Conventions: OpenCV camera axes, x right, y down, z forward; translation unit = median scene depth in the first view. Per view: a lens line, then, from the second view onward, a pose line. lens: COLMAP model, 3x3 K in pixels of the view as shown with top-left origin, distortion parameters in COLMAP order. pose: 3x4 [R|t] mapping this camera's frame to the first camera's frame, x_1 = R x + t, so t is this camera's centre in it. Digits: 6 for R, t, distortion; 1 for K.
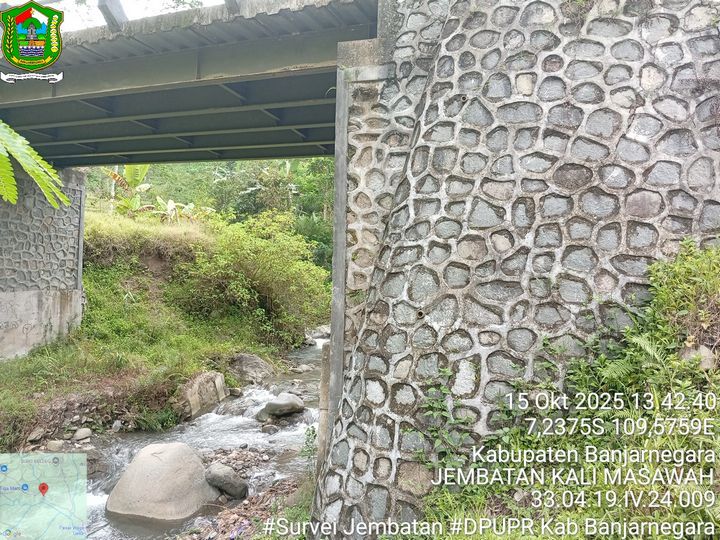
lens RADIAL K [[541.7, 0, 360.4], [0, 541.7, 274.0], [0, 0, 1]] dist [0.085518, -0.178946]
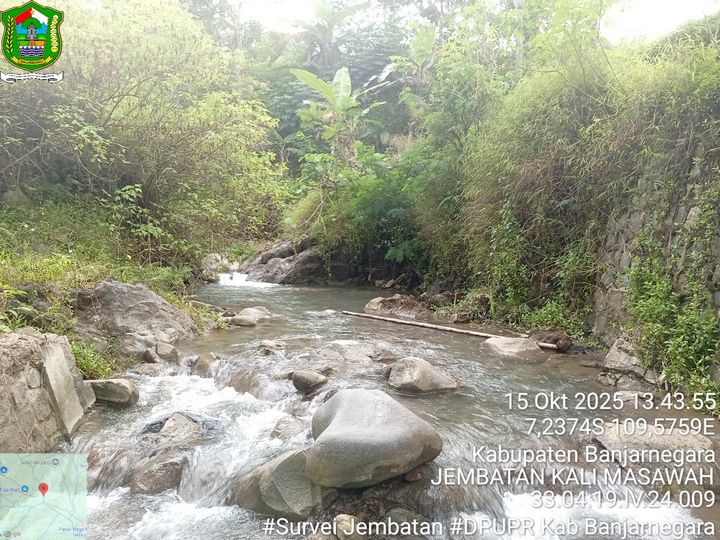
lens RADIAL K [[541.7, 0, 360.4], [0, 541.7, 274.0], [0, 0, 1]] dist [0.085518, -0.178946]
pose [[0.947420, -0.029949, 0.318588, -0.177336], [0.004160, 0.996679, 0.081323, 0.114333], [-0.319966, -0.075721, 0.944398, 0.611228]]
